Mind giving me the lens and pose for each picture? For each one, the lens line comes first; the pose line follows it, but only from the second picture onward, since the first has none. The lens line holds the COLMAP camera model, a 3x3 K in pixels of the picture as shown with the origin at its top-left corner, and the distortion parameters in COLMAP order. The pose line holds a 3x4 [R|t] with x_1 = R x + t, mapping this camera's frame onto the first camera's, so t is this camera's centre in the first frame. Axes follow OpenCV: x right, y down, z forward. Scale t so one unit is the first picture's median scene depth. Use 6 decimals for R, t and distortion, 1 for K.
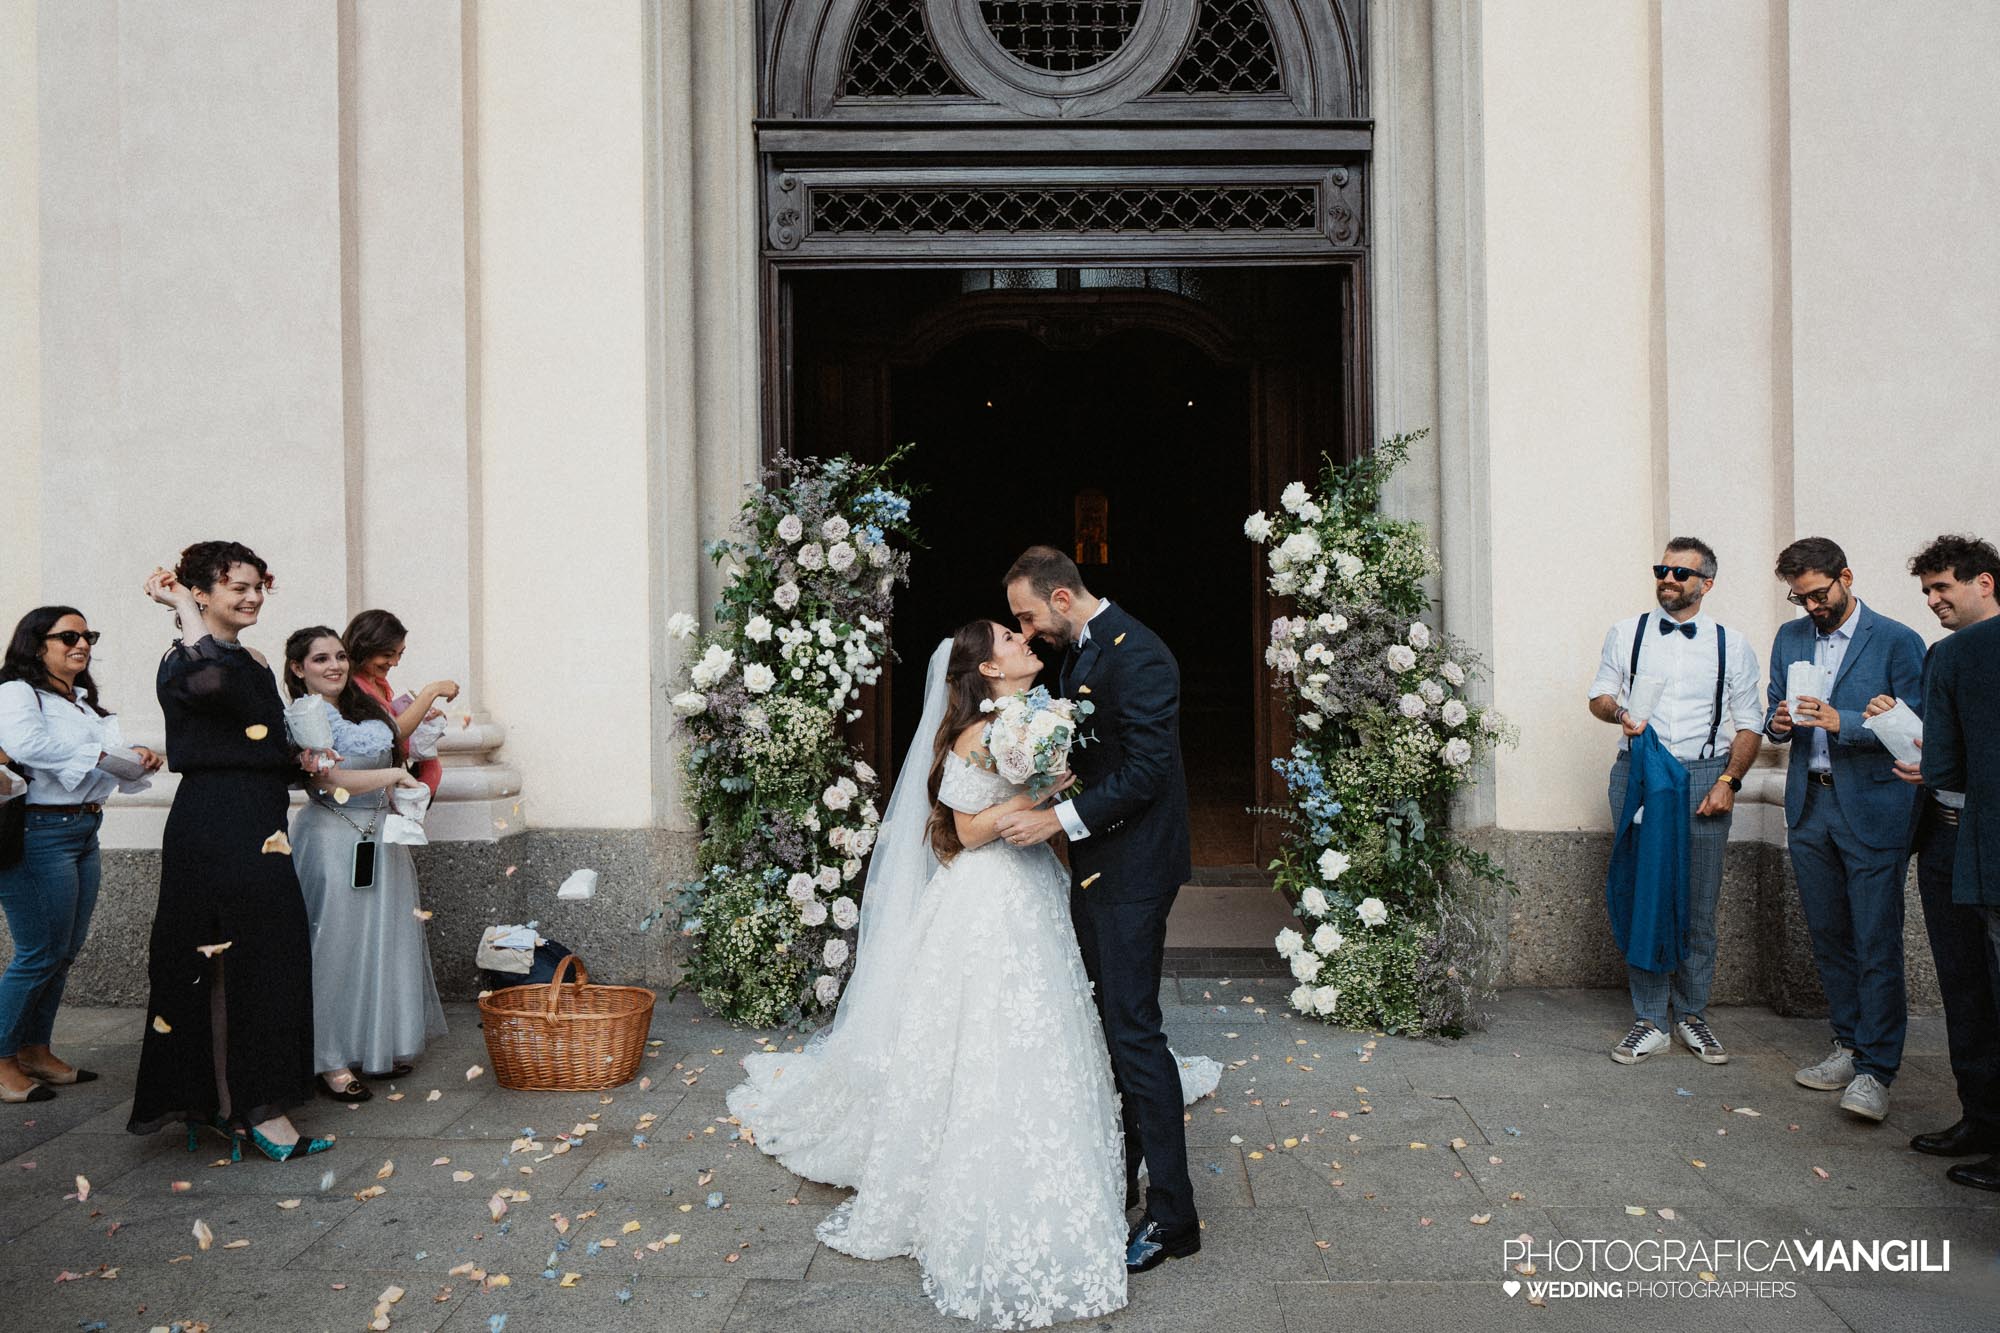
lens RADIAL K [[1131.6, 0, 1073.7], [0, 1131.6, 691.4], [0, 0, 1]] dist [-0.030493, 0.001132]
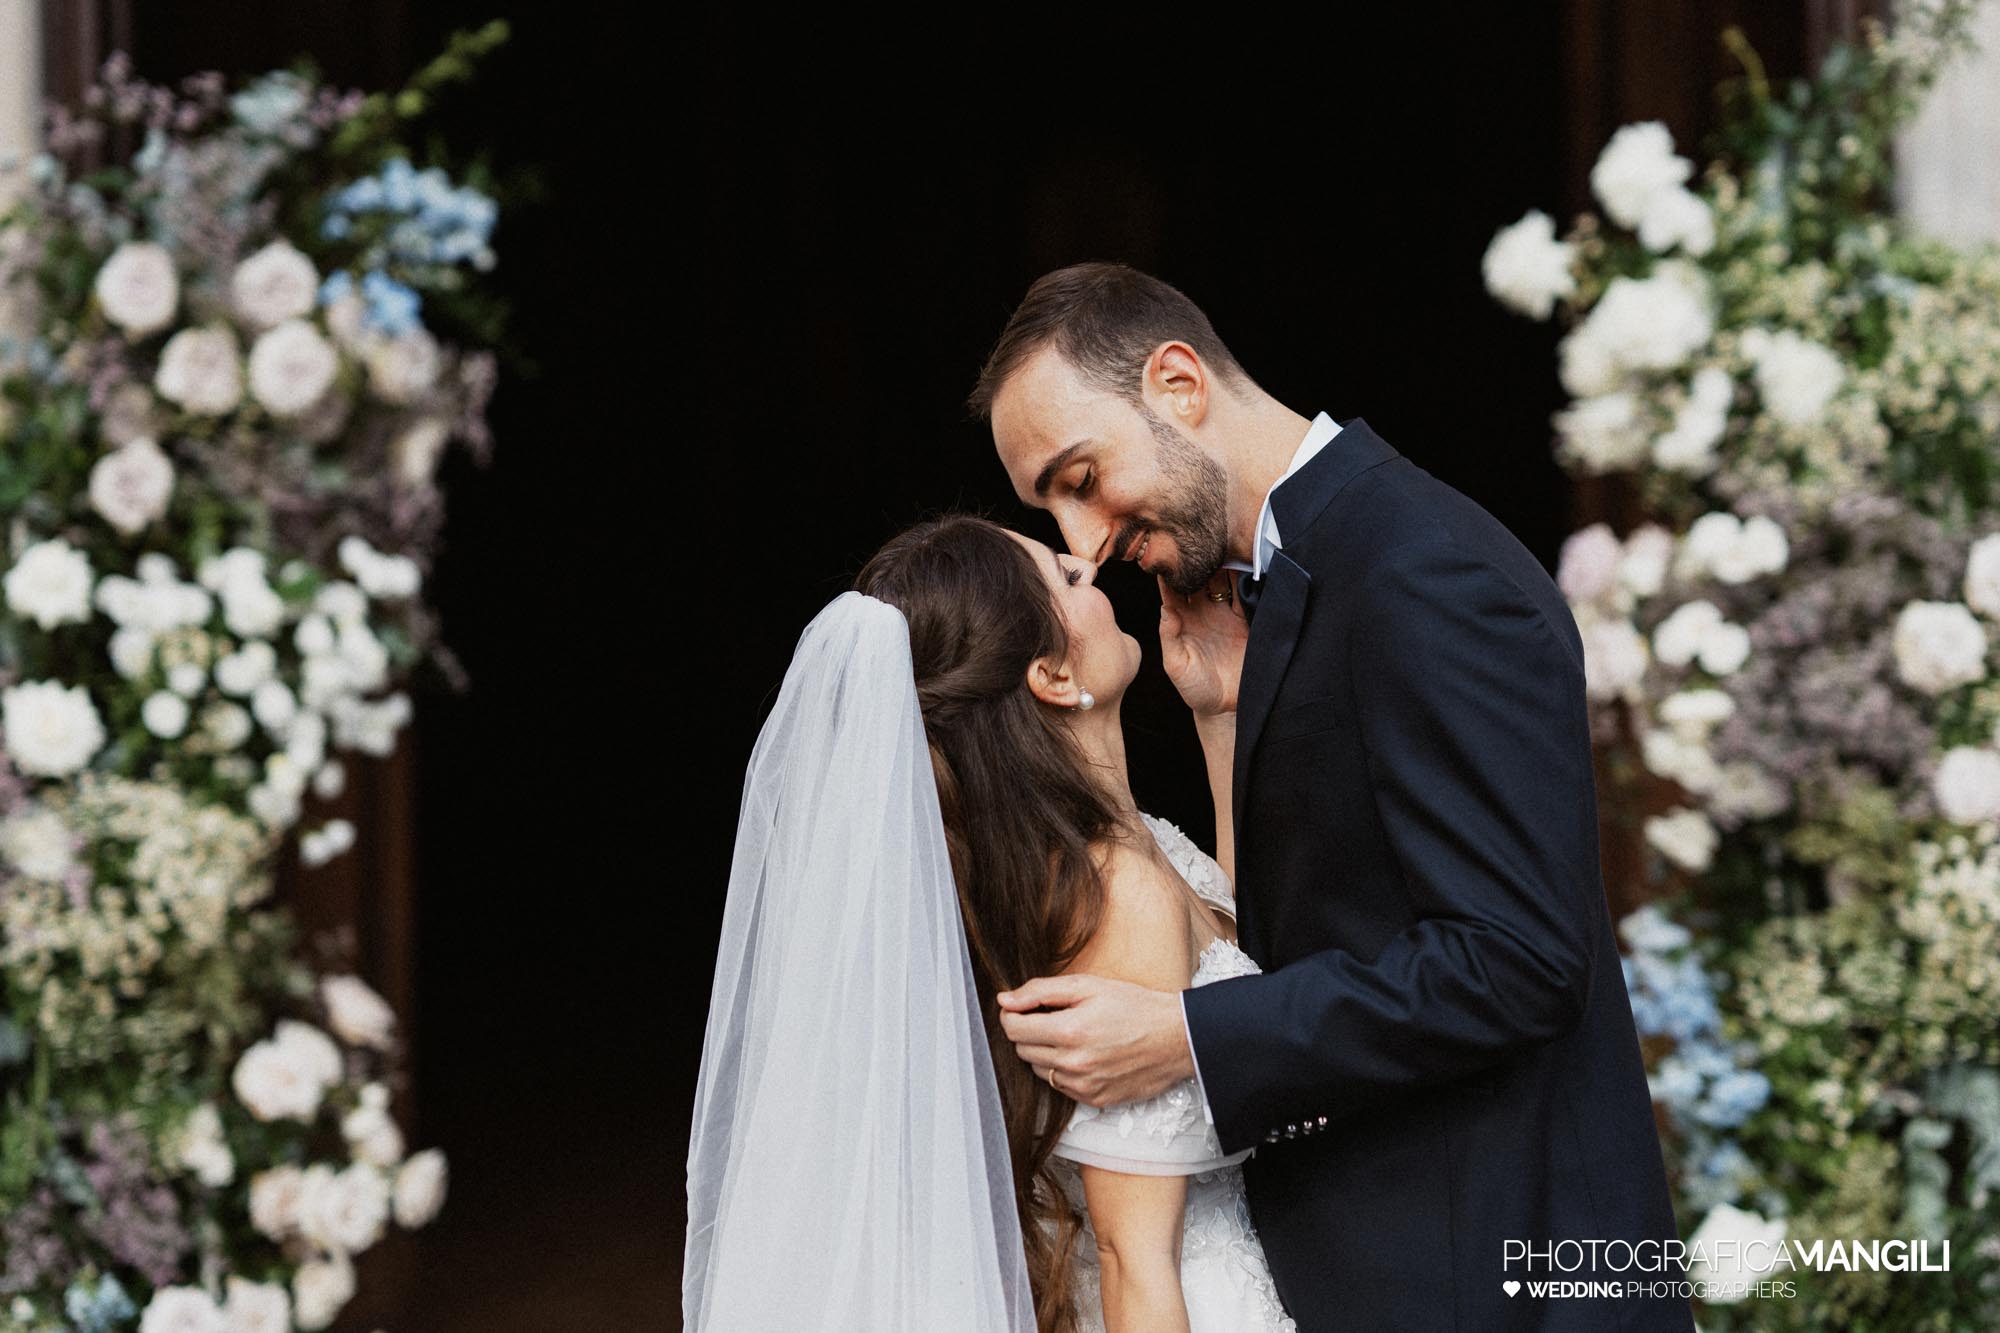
lens RADIAL K [[4746.8, 0, 1010.5], [0, 4746.8, 658.1], [0, 0, 1]] dist [-0.038702, 0.000000]
pose [[0.999255, -0.010954, -0.037010, 0.063043], [0.009319, 0.998985, -0.044079, 0.032356], [0.037456, 0.043702, 0.998342, -0.414351]]
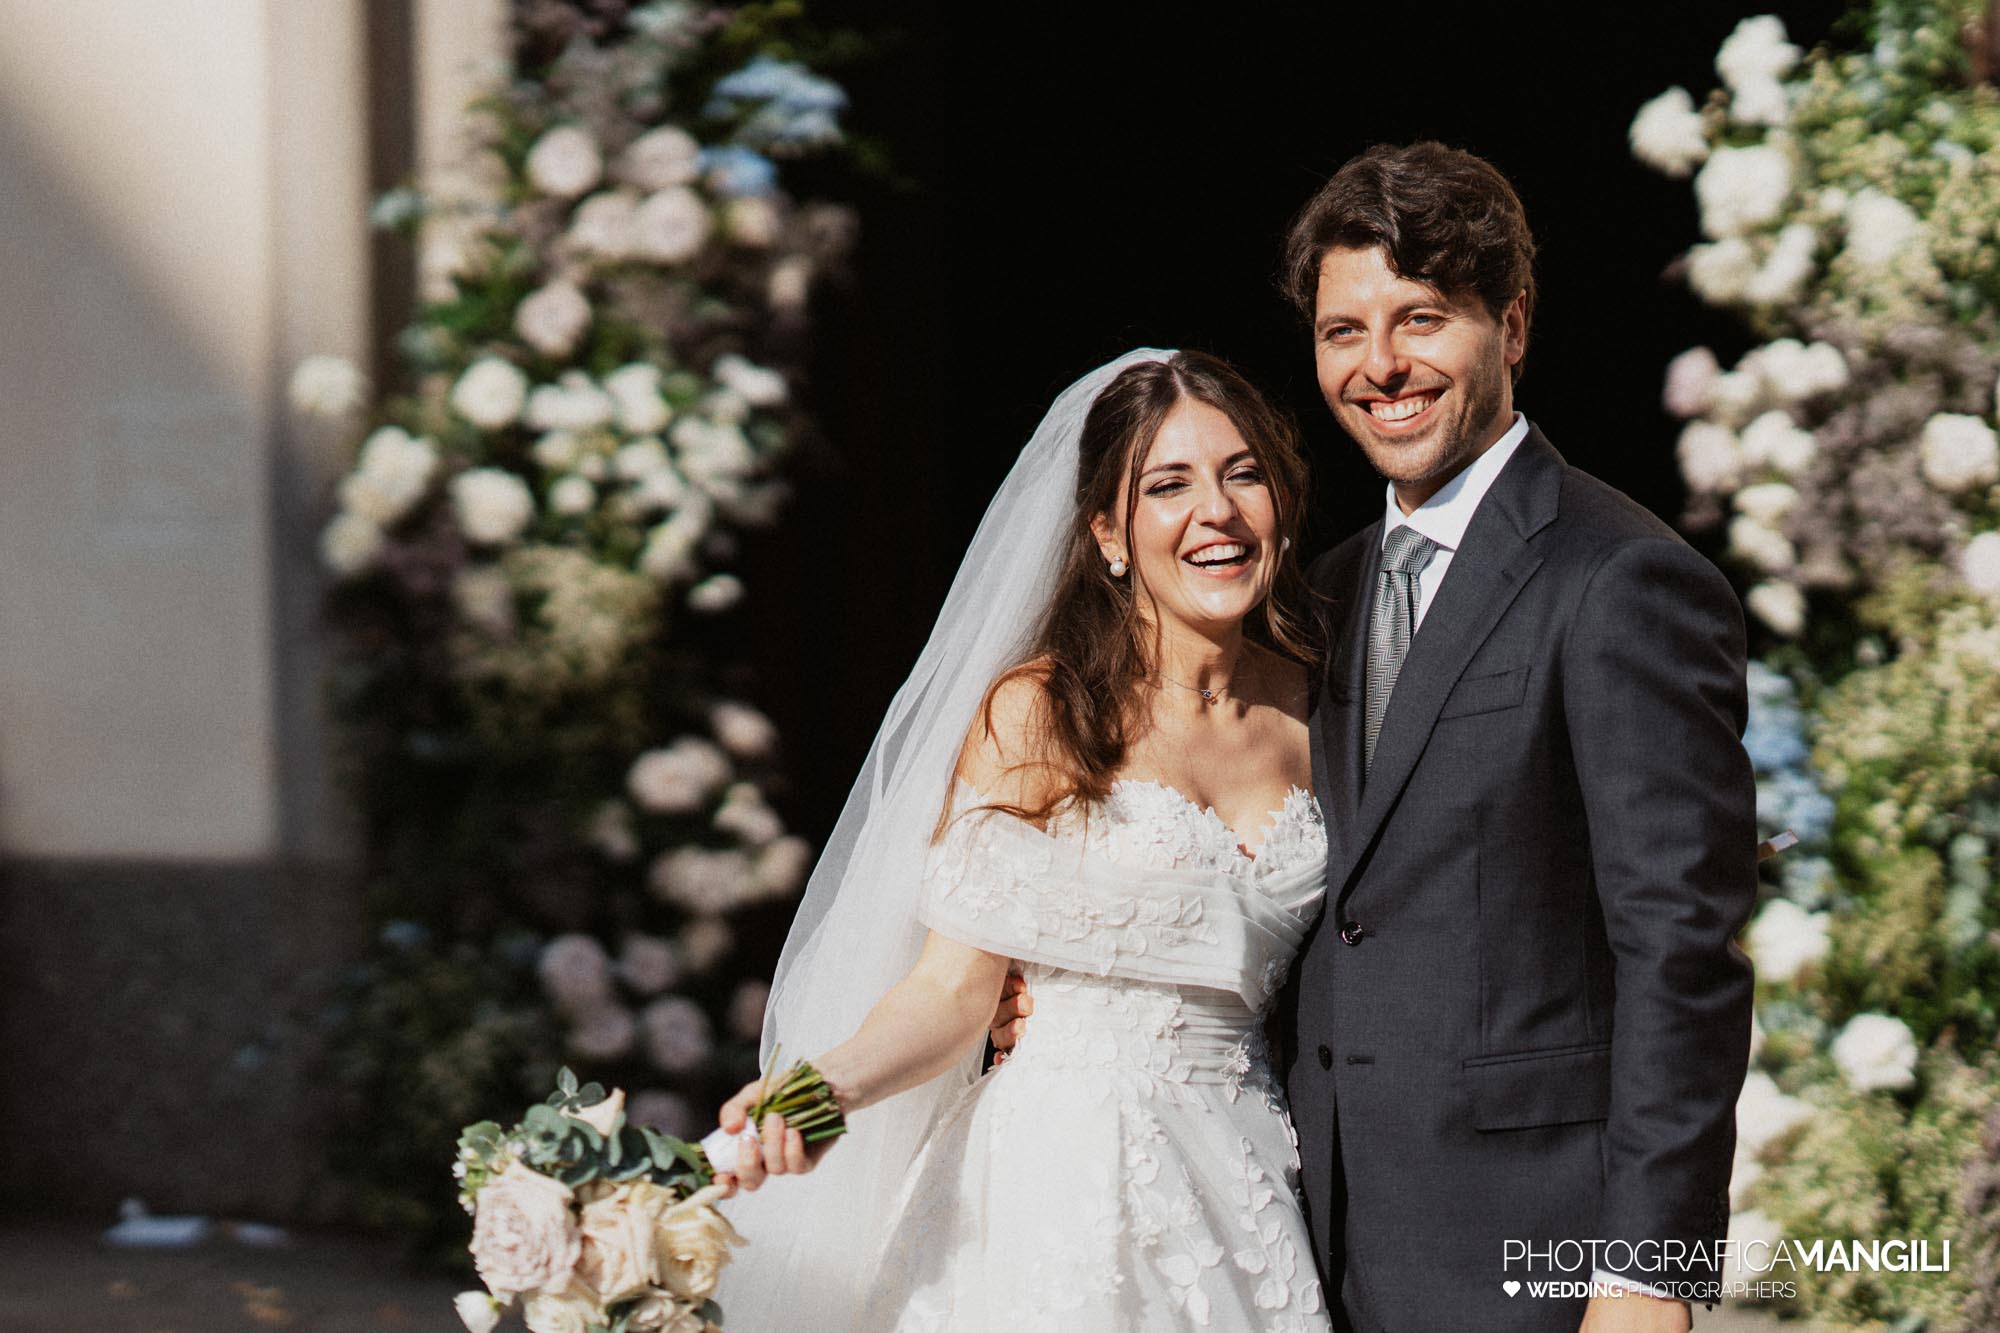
lens RADIAL K [[4746.8, 0, 997.3], [0, 4746.8, 660.4], [0, 0, 1]] dist [-0.038702, 0.000000]
pose [[0.971581, 0.004814, -0.236660, 0.347807], [-0.002688, 0.999953, 0.009306, 0.030611], [0.236694, -0.008405, 0.971548, -0.746049]]
